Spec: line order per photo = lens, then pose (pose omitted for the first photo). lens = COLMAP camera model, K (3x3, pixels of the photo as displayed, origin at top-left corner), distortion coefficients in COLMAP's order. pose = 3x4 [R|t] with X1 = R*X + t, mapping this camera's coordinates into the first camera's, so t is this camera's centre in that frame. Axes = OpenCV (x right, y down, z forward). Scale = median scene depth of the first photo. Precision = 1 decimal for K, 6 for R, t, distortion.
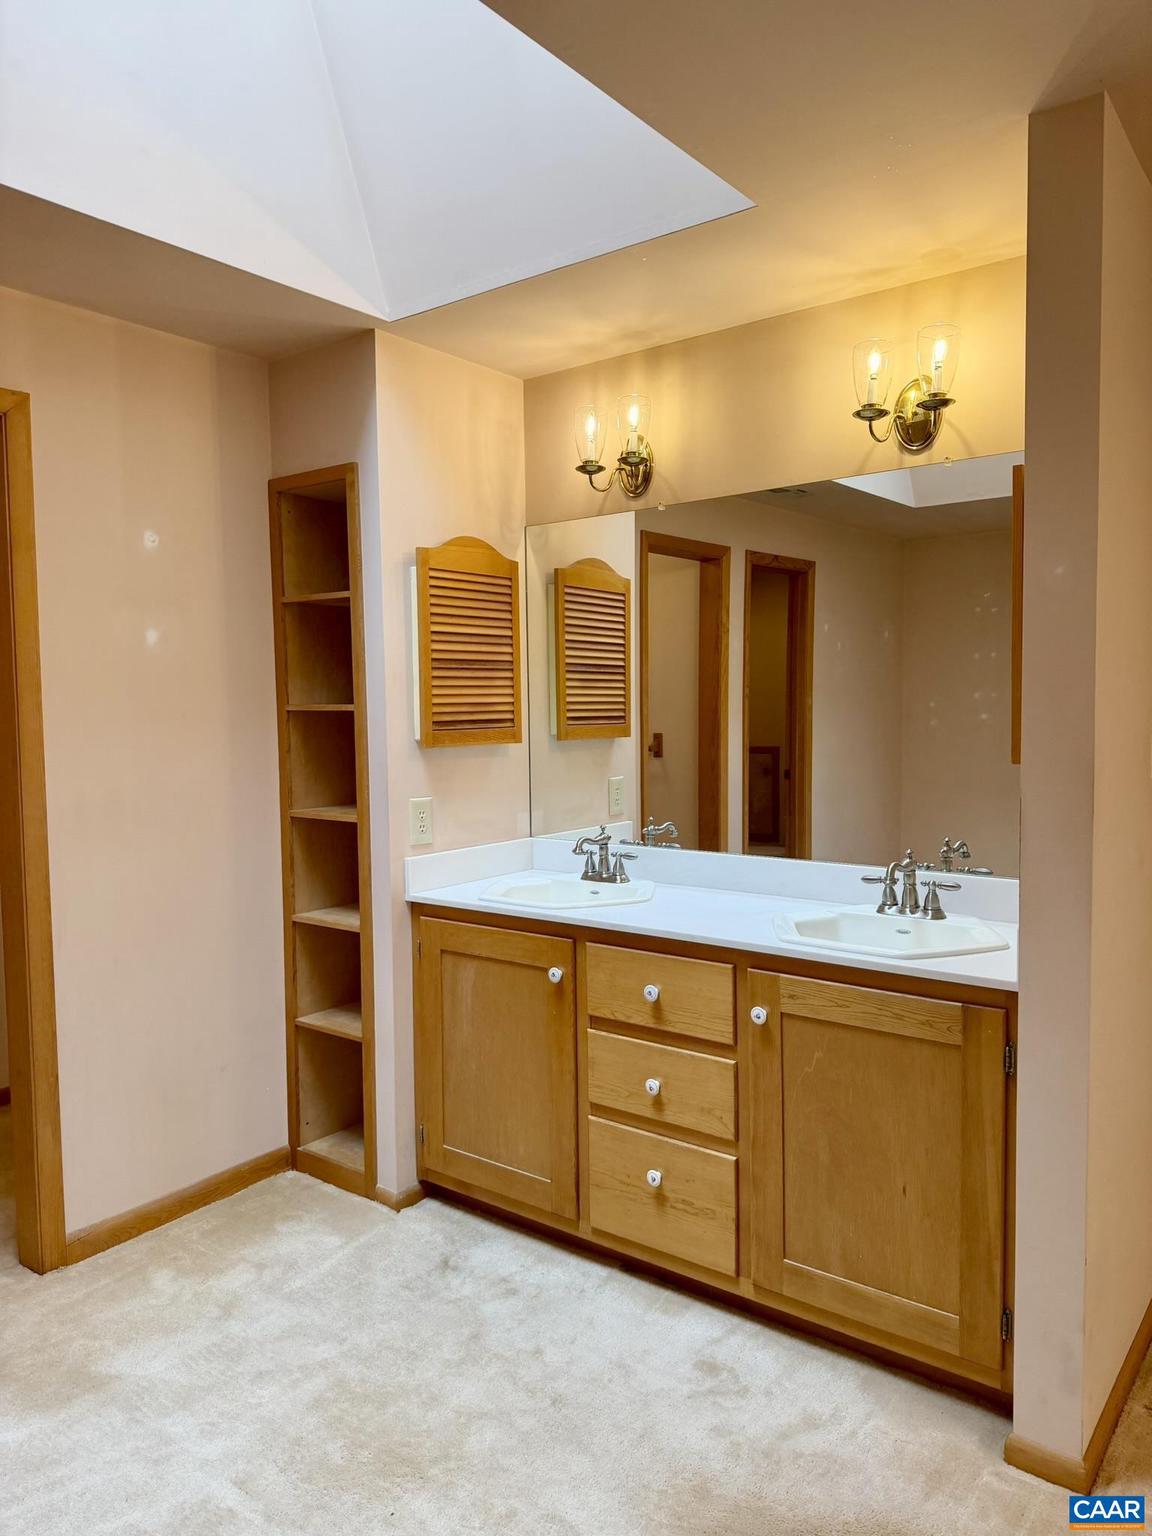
lens RADIAL K [[1079.9, 0, 580.3], [0, 1079.9, 736.4], [0, 0, 1]] dist [0.039400, -0.032366]
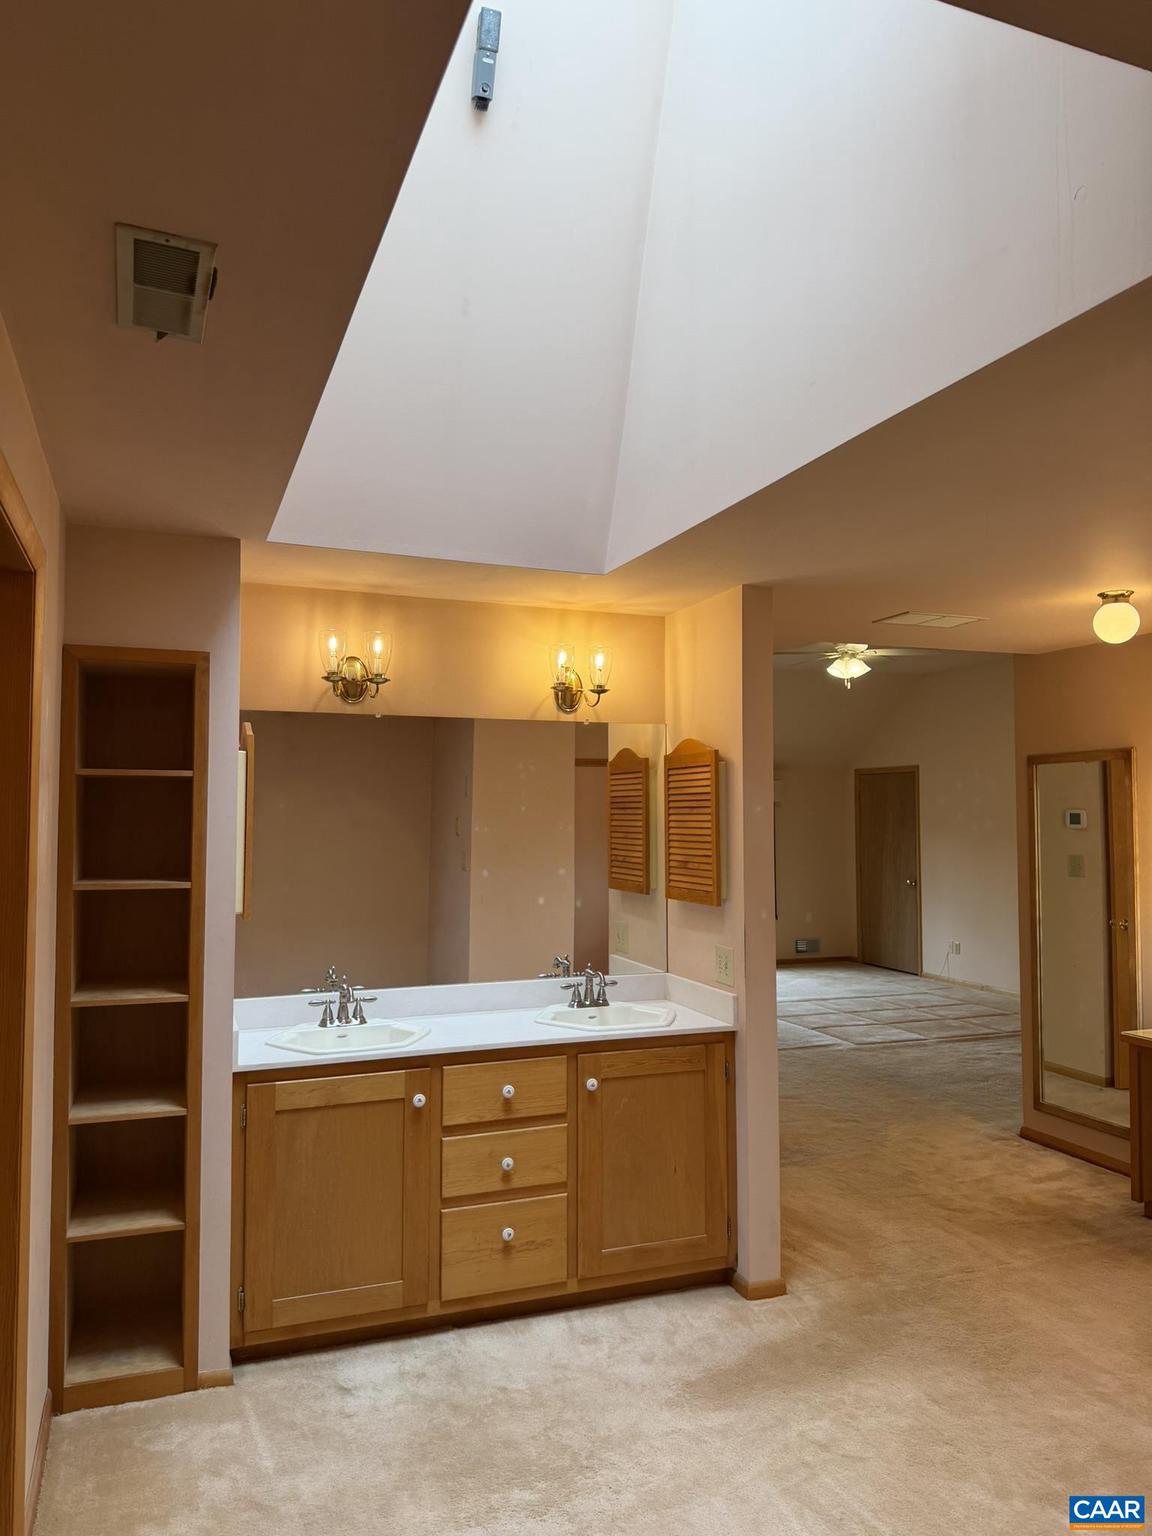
lens RADIAL K [[1079.9, 0, 537.5], [0, 1079.9, 749.9], [0, 0, 1]] dist [0.039400, -0.032366]
pose [[0.554451, 0.055708, 0.830350, -1.052940], [0.023548, 0.996307, -0.082565, -0.075581], [-0.831883, 0.065332, 0.551091, 0.192990]]
